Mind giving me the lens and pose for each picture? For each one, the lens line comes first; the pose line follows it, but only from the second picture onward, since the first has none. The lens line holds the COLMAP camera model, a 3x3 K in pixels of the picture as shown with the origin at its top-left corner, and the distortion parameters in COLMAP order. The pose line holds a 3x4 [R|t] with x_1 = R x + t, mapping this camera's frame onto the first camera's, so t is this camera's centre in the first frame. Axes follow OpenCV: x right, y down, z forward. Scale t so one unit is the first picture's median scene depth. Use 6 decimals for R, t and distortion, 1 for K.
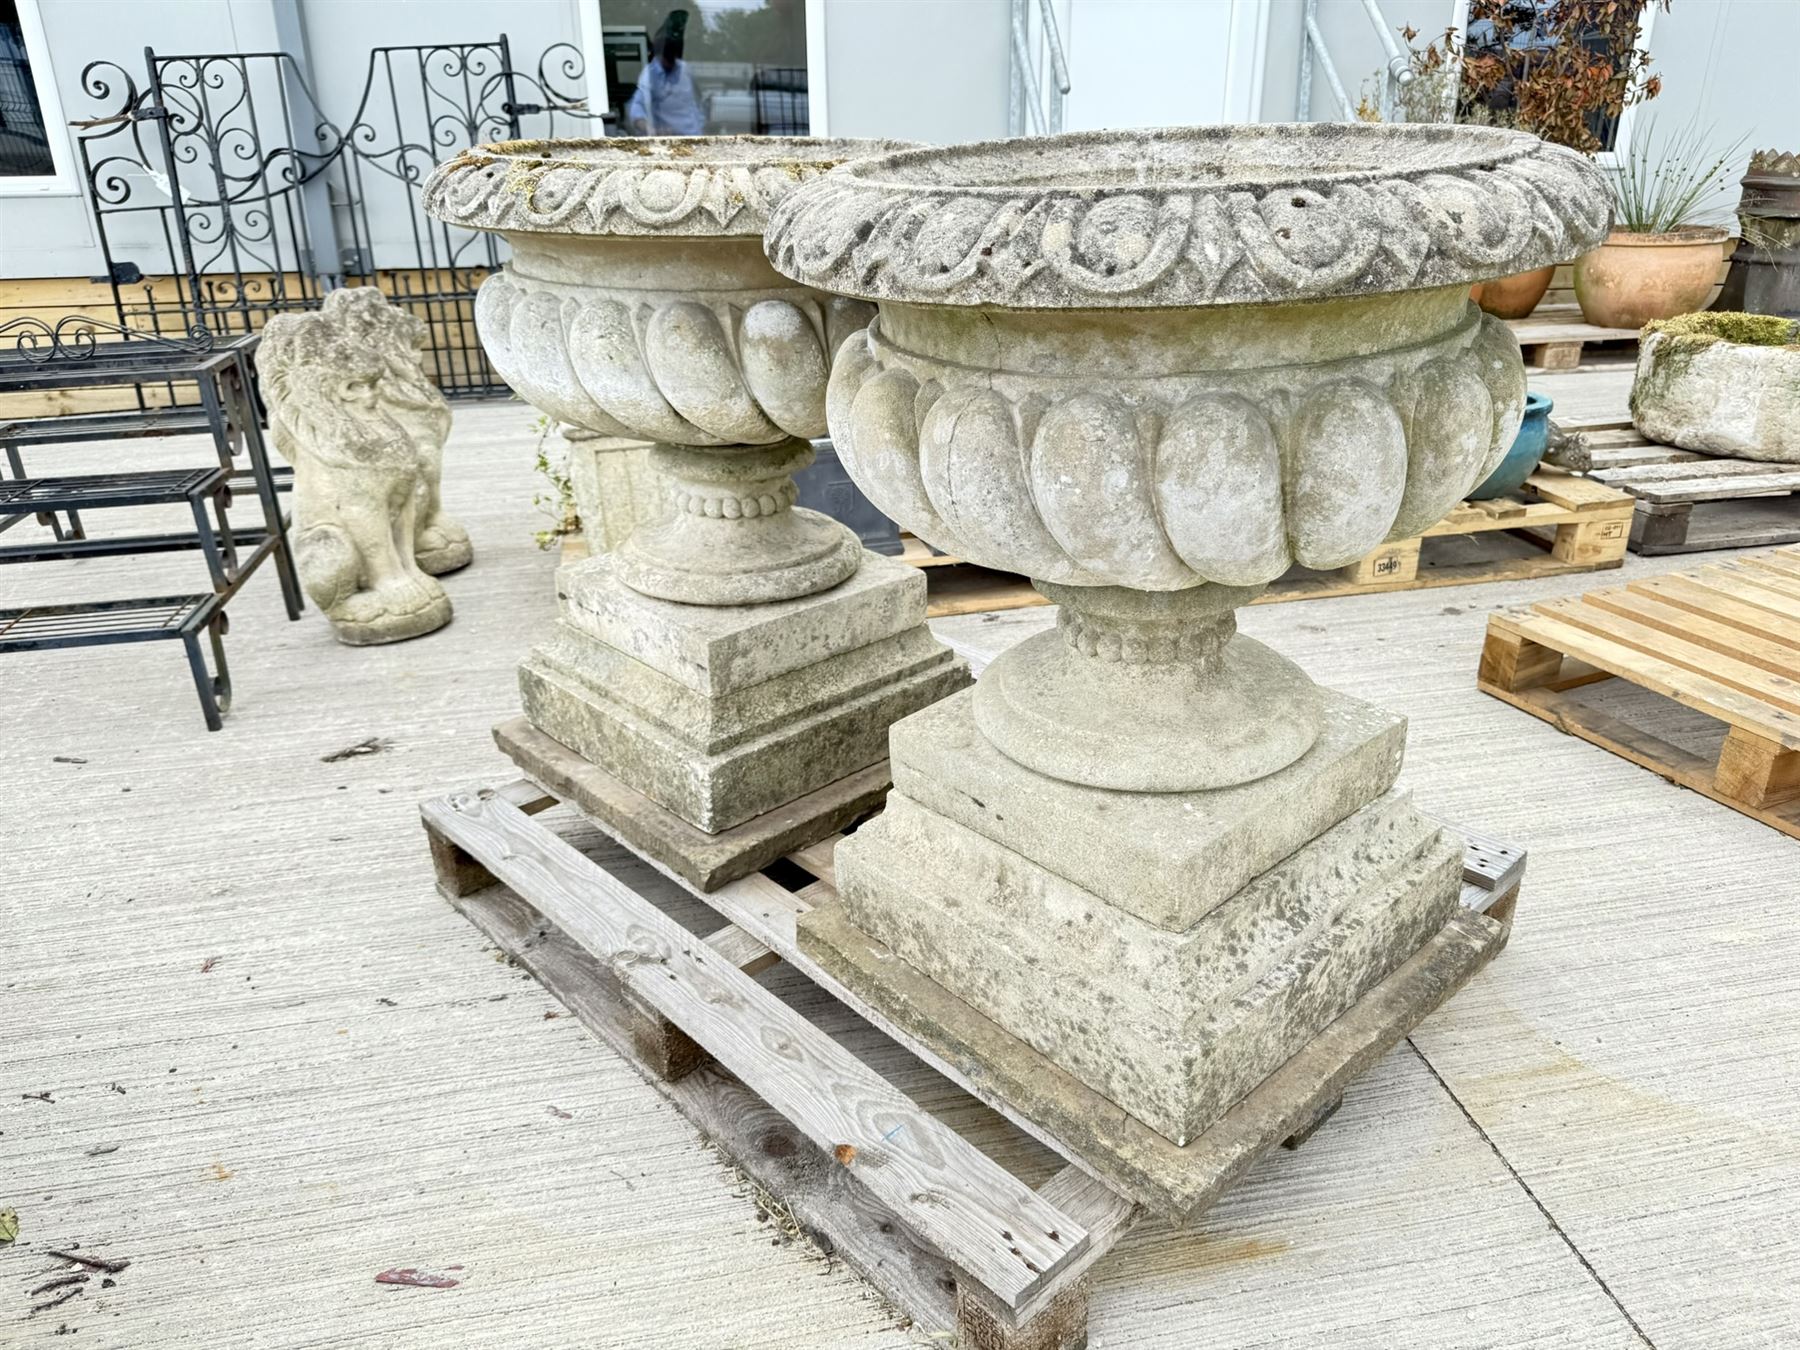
lens RADIAL K [[1219.9, 0, 901.5], [0, 1219.9, 677.1], [0, 0, 1]] dist [0.035179, -0.043194]
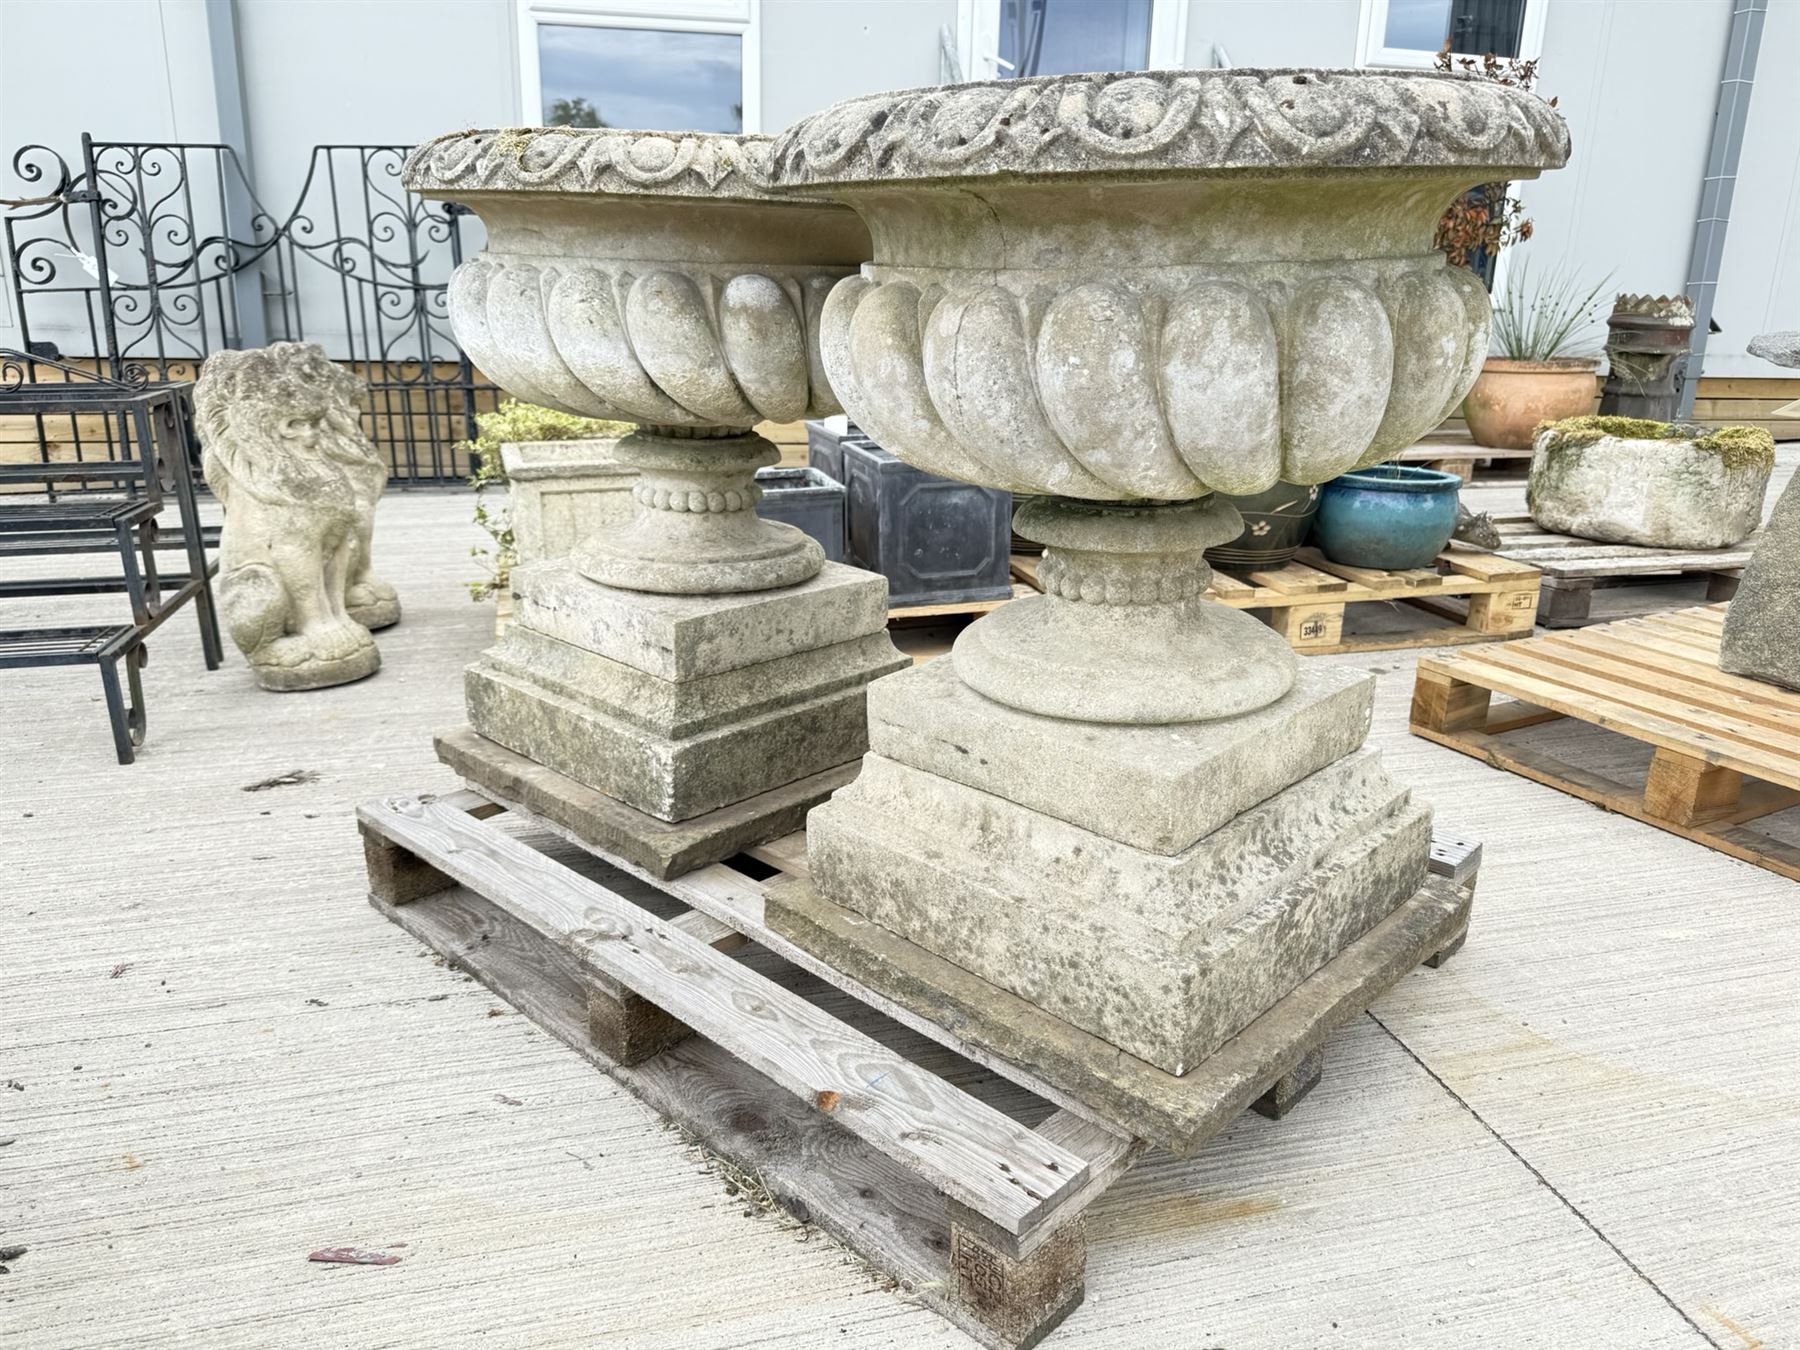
lens RADIAL K [[1219.9, 0, 901.5], [0, 1219.9, 677.1], [0, 0, 1]] dist [0.035179, -0.043194]
pose [[0.997468, 0.011960, 0.070100, -0.048095], [-0.004355, 0.994180, -0.107645, 0.131394], [-0.070980, 0.107067, 0.991715, 0.013409]]
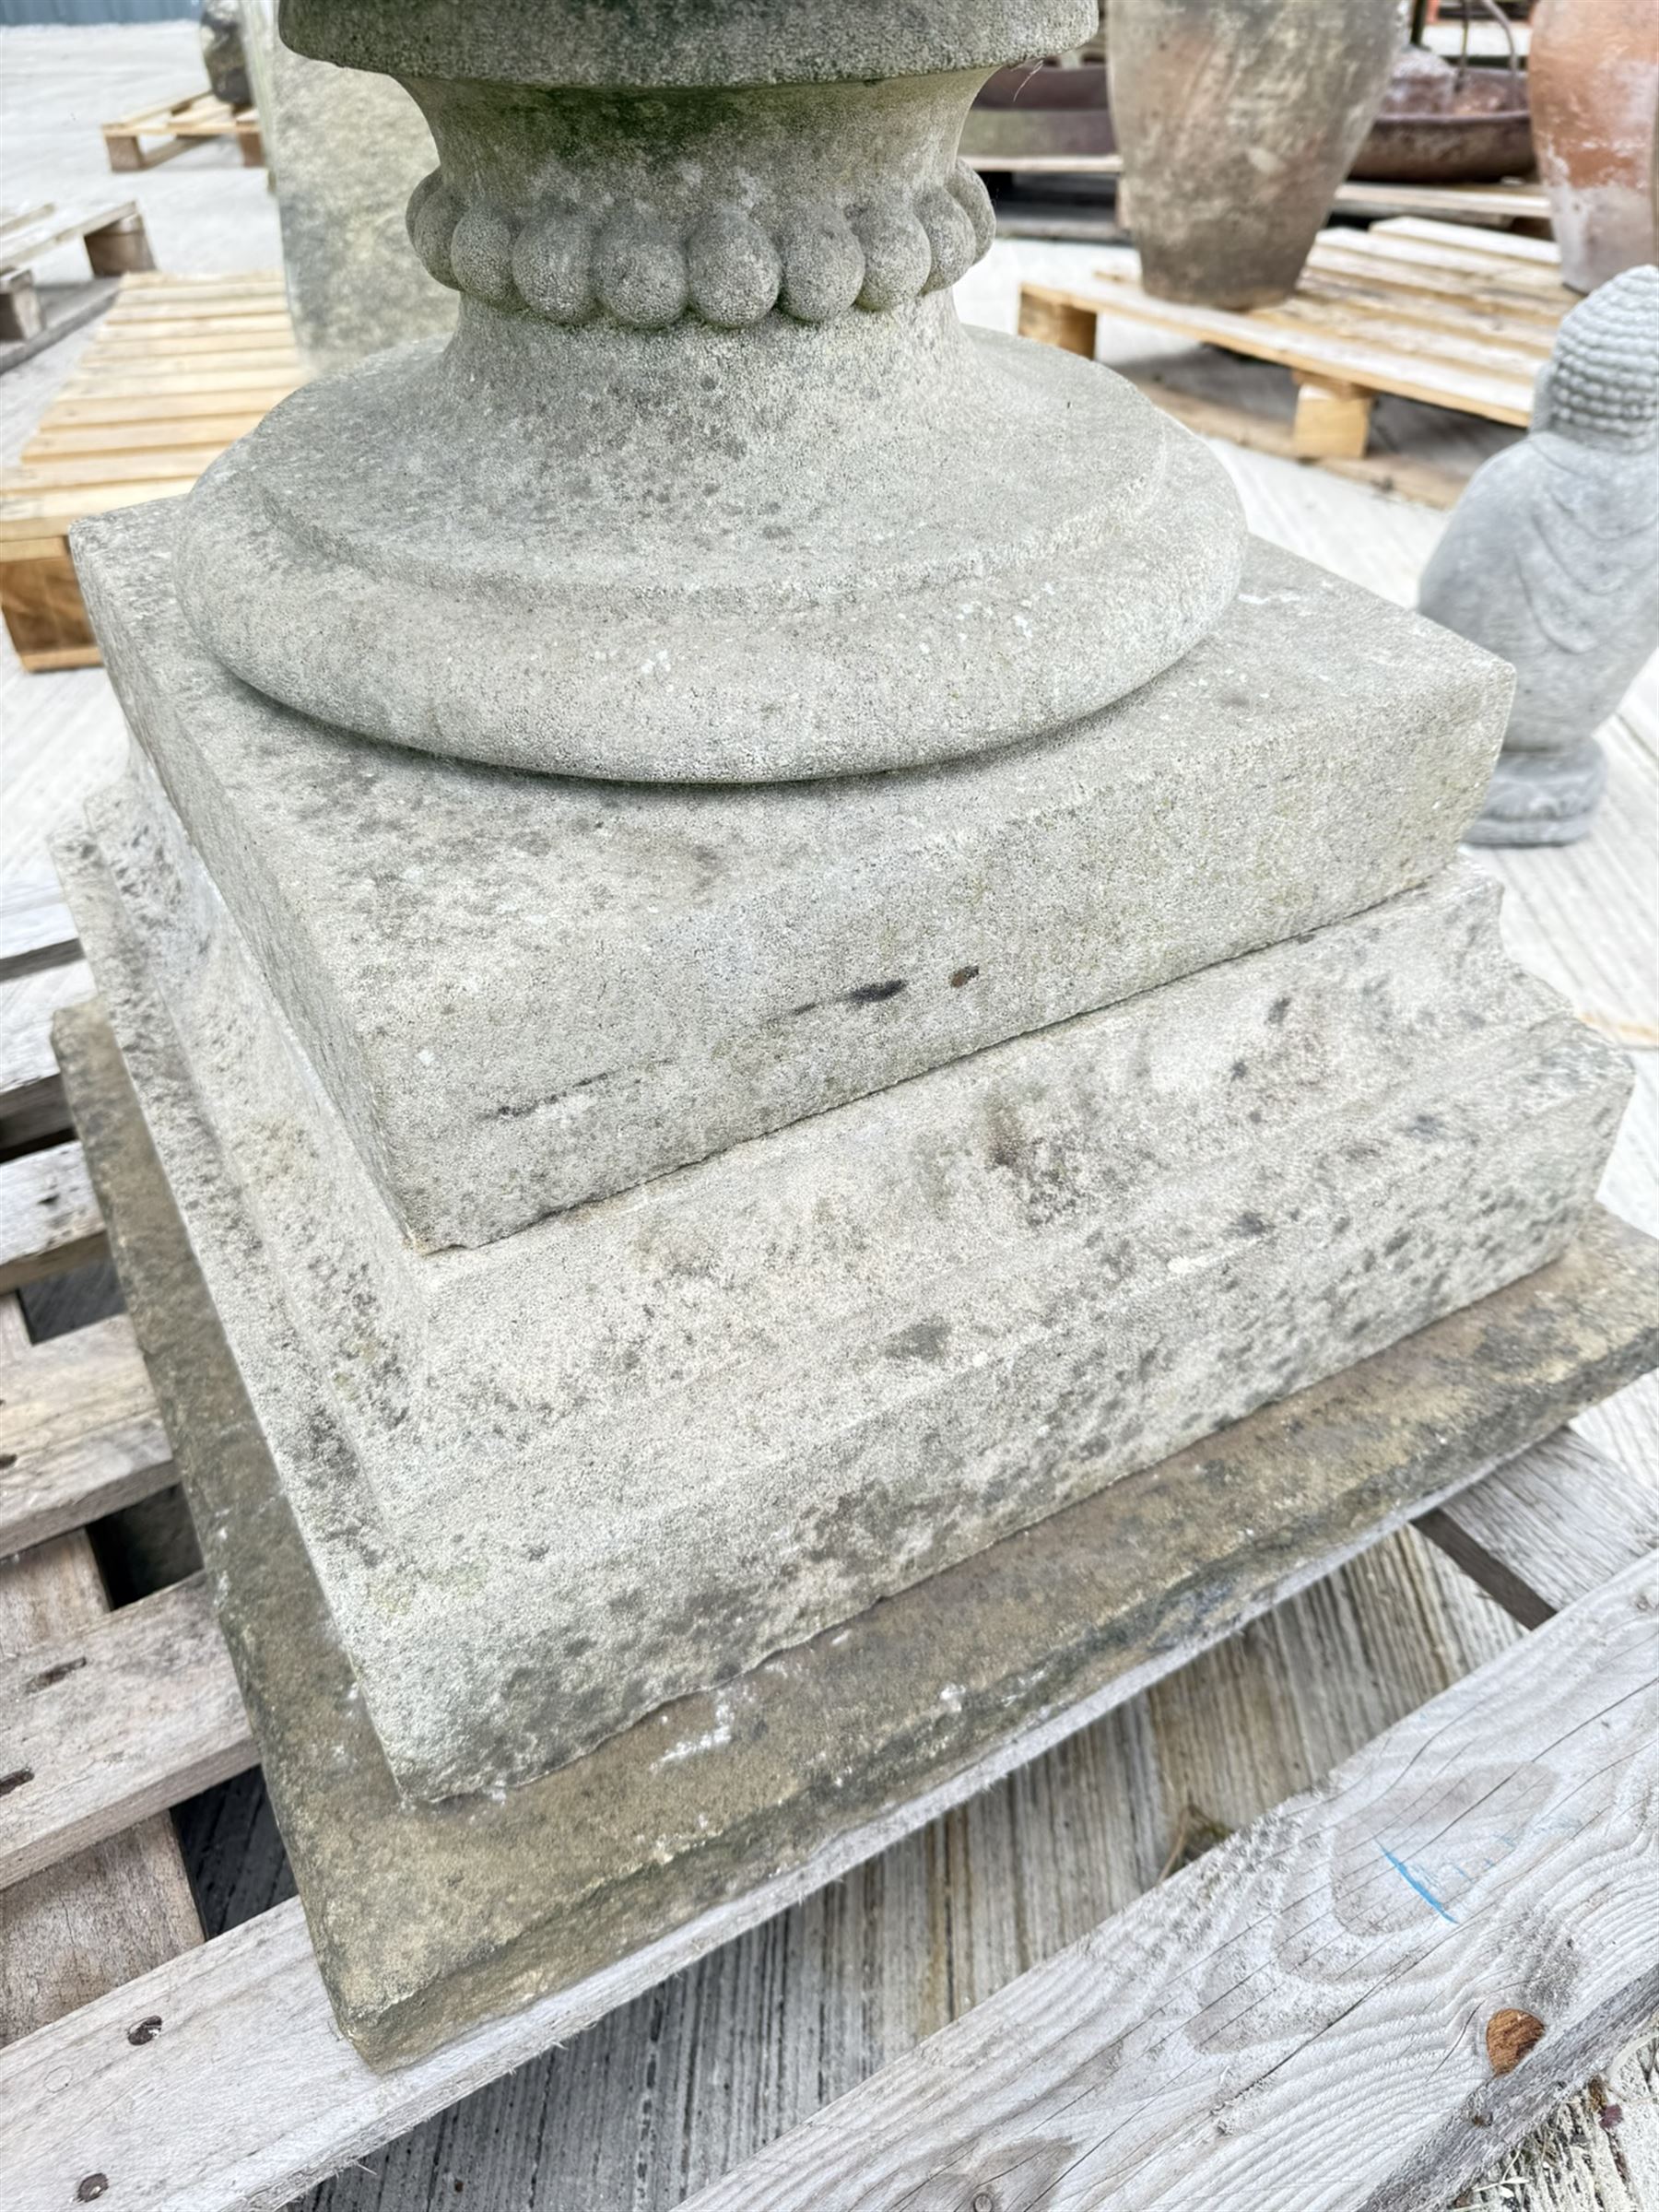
lens RADIAL K [[1382.8, 0, 829.5], [0, 1382.8, 1106.0], [0, 0, 1]] dist [0.084672, -0.030588]
pose [[0.197985, -0.596081, 0.778132, -0.165860], [0.389727, 0.776272, 0.495495, -0.028206], [-0.899397, 0.205159, 0.385999, 0.778367]]
